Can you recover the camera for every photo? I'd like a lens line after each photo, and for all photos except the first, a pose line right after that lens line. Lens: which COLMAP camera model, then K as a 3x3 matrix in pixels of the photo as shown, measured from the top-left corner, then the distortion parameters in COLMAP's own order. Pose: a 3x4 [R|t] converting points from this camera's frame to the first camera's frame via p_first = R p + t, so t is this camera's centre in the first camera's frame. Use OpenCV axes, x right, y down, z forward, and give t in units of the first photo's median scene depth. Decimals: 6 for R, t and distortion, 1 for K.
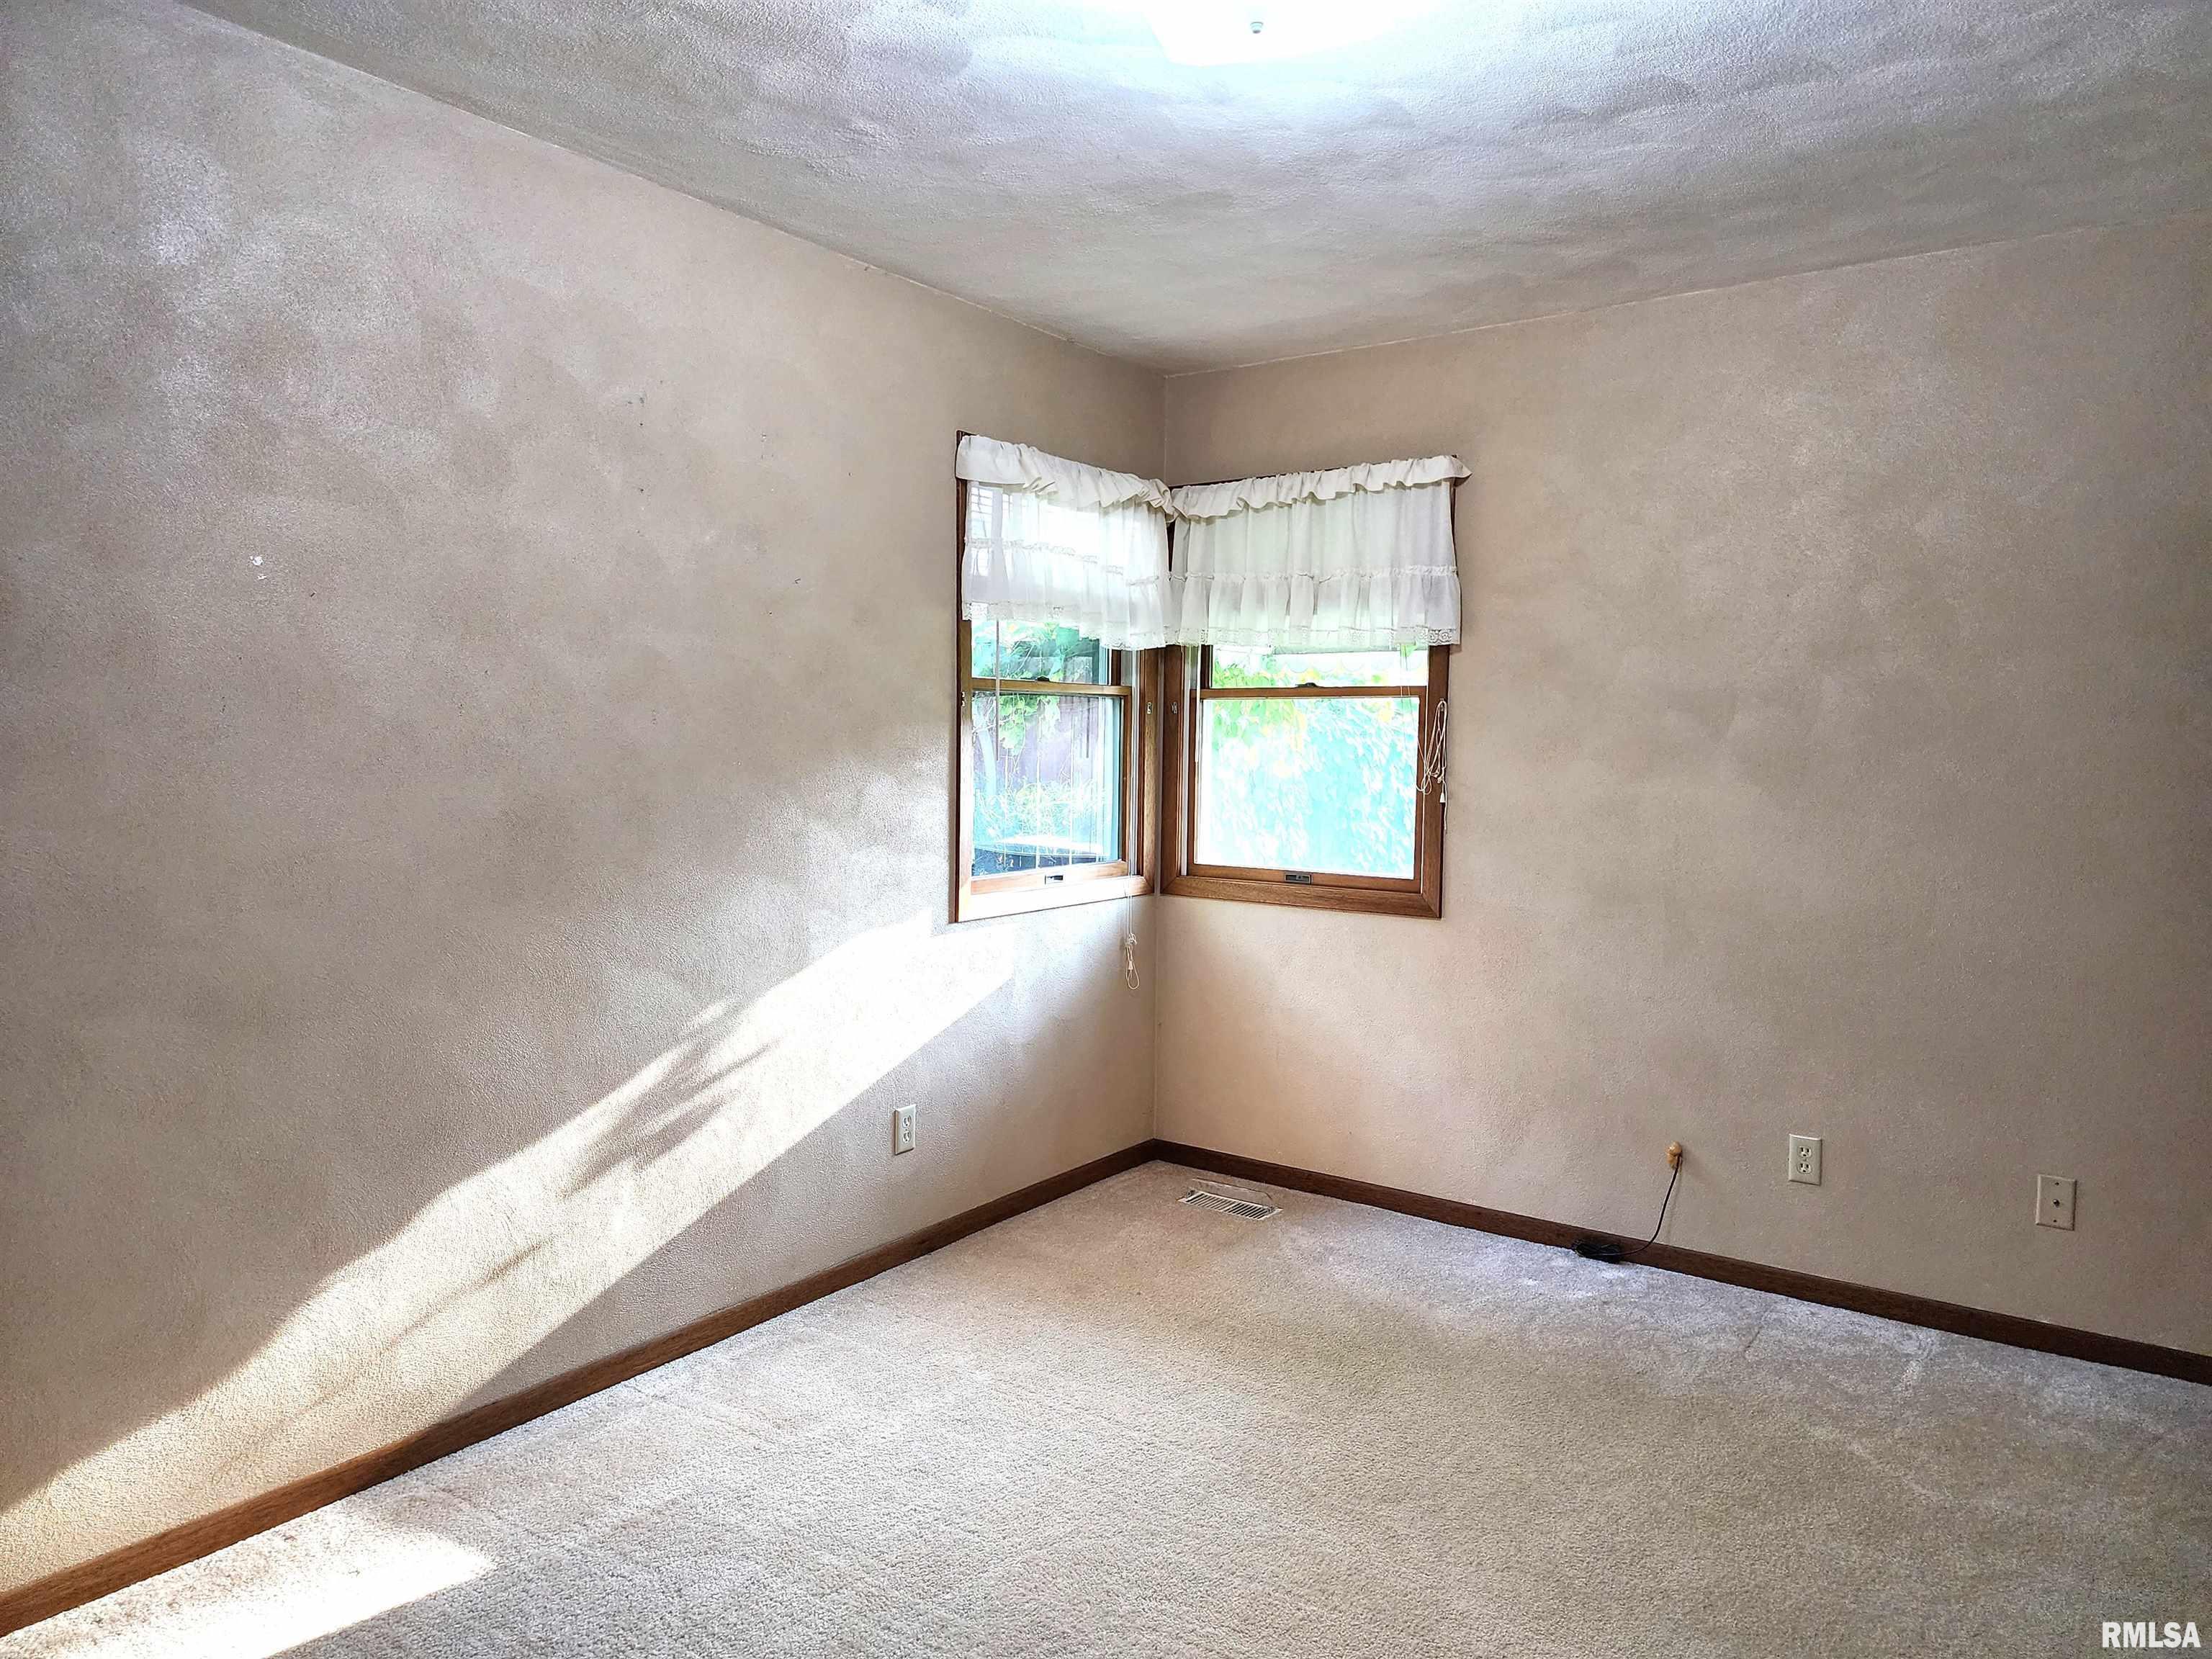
lens RADIAL K [[1473.4, 0, 1106.0], [0, 1473.4, 829.5], [0, 0, 1]] dist [0.061714, 0.001222]
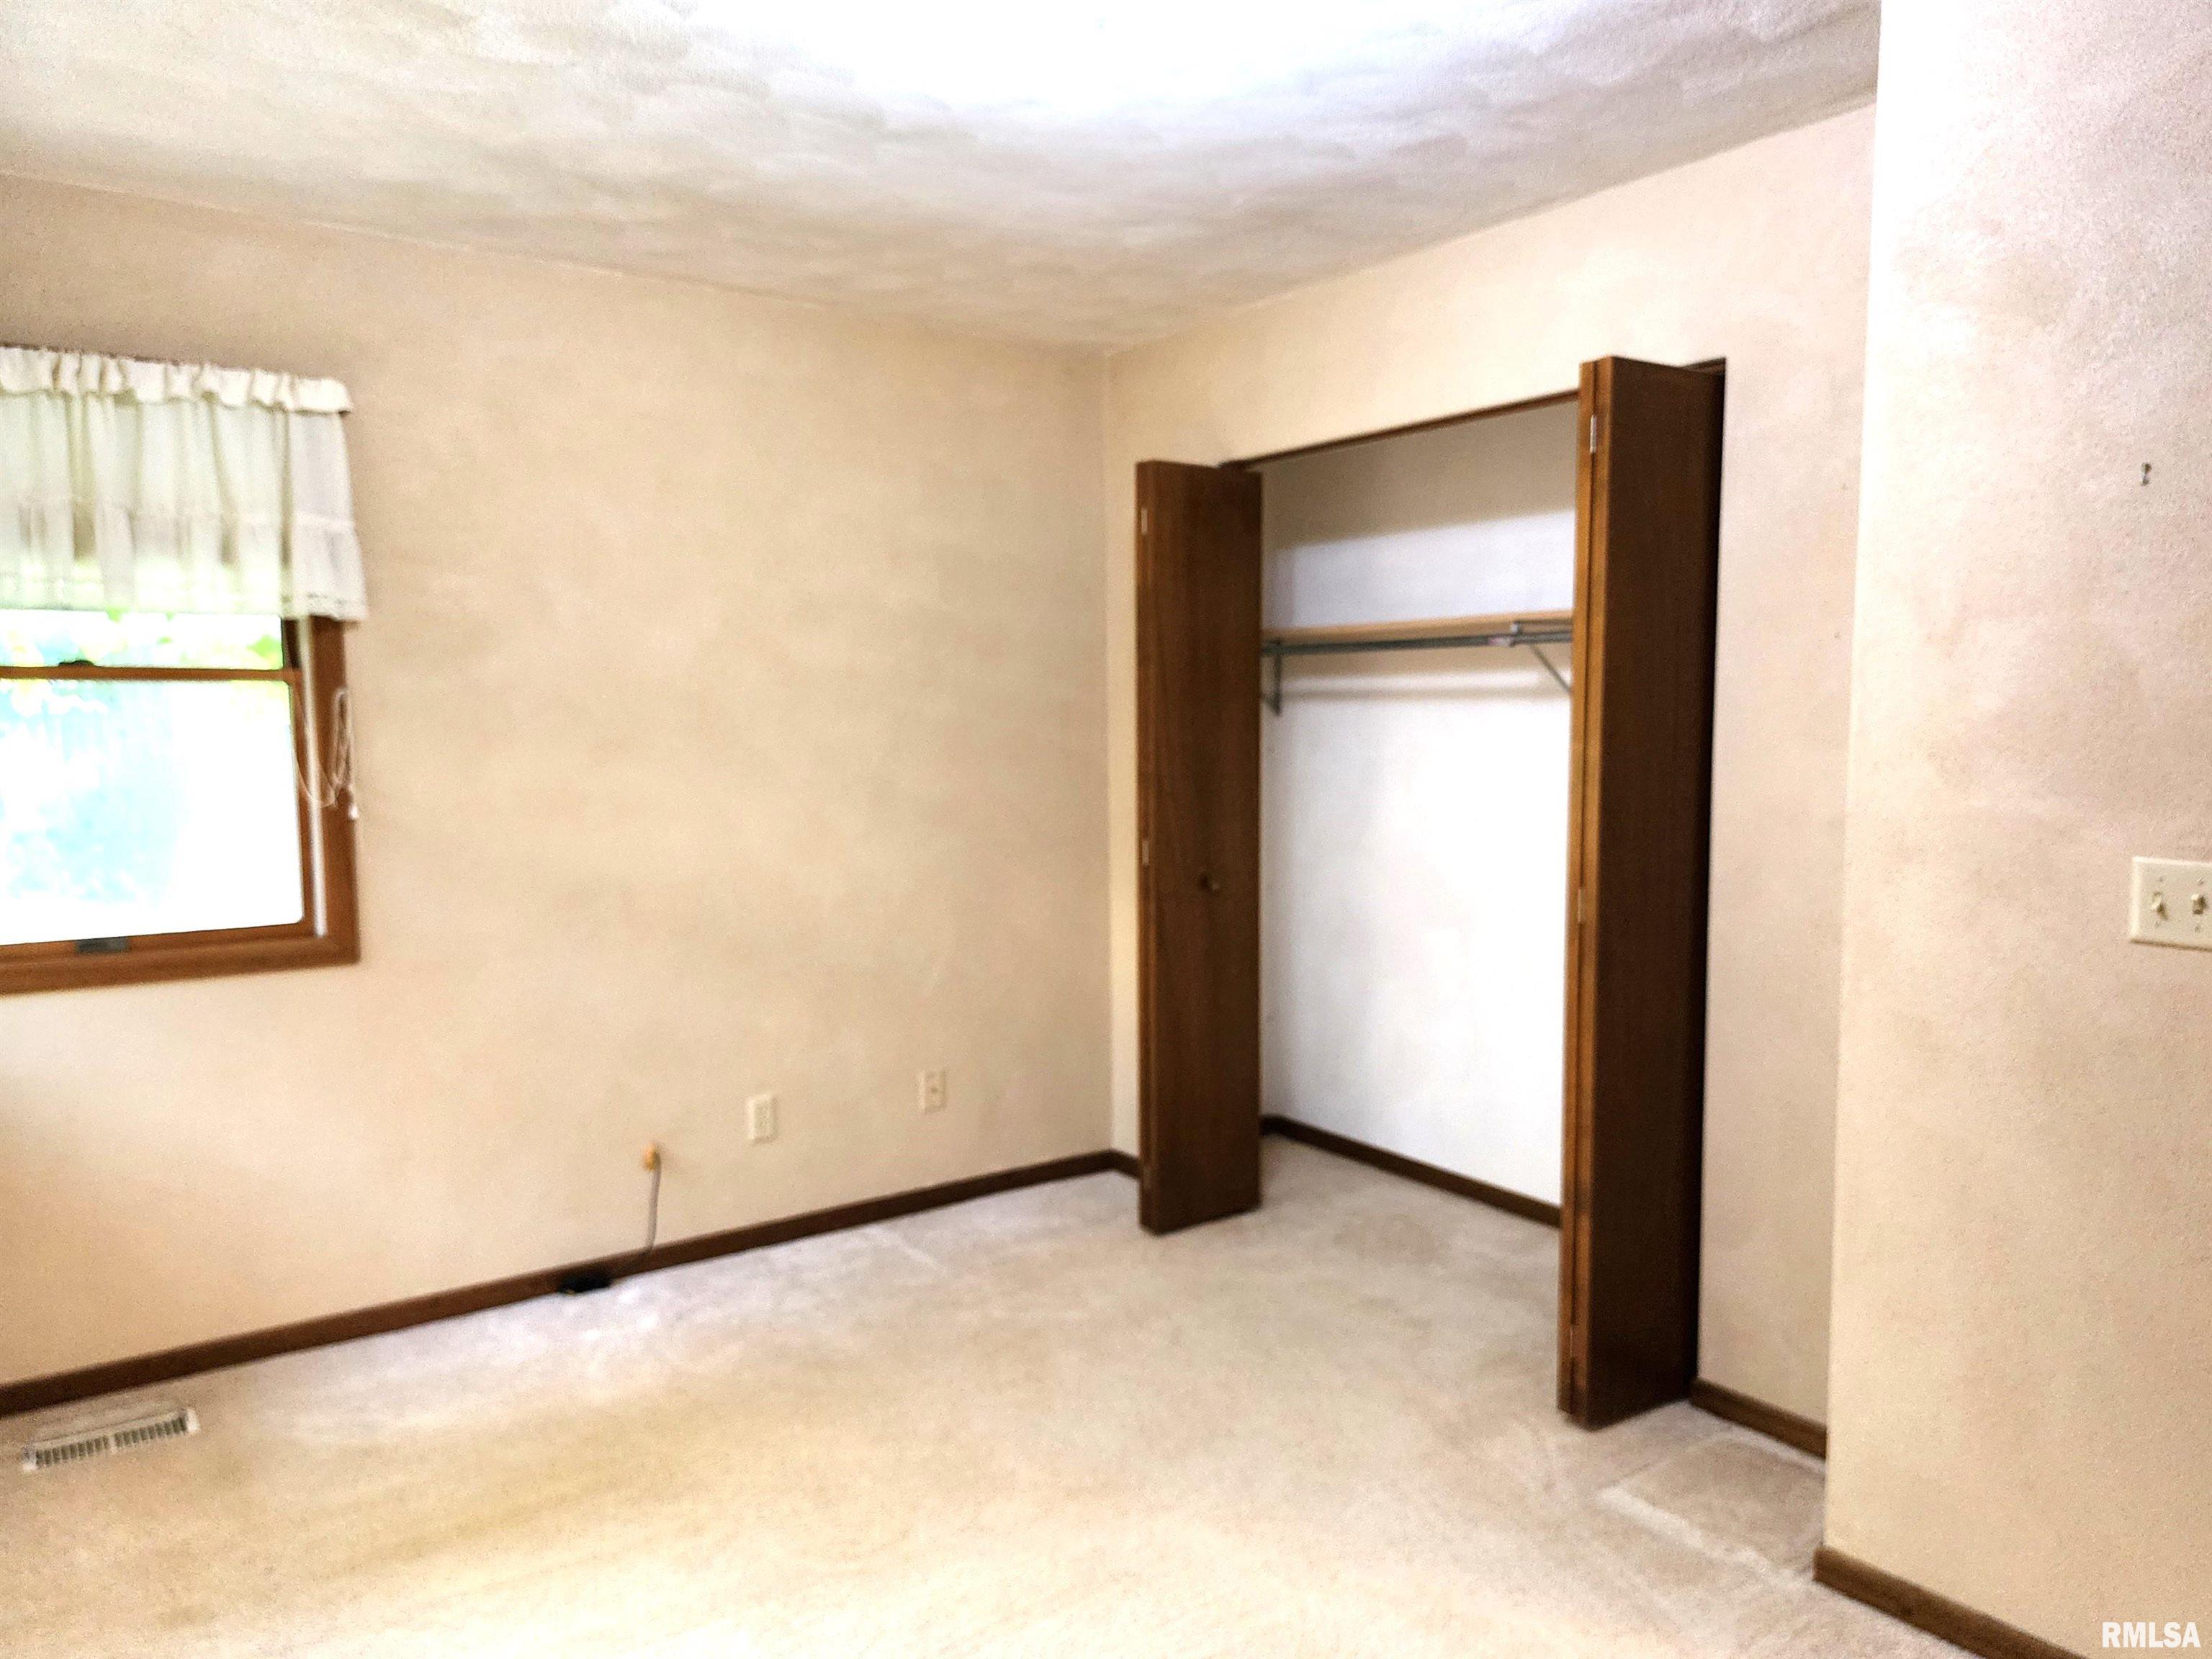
lens RADIAL K [[1574.6, 0, 1106.0], [0, 1574.6, 829.5], [0, 0, 1]] dist [0.042074, -0.001521]
pose [[0.340559, -0.088606, 0.936039, -0.472294], [0.069490, 0.995199, 0.068924, -0.045425], [-0.937652, 0.041573, 0.345081, 0.348032]]
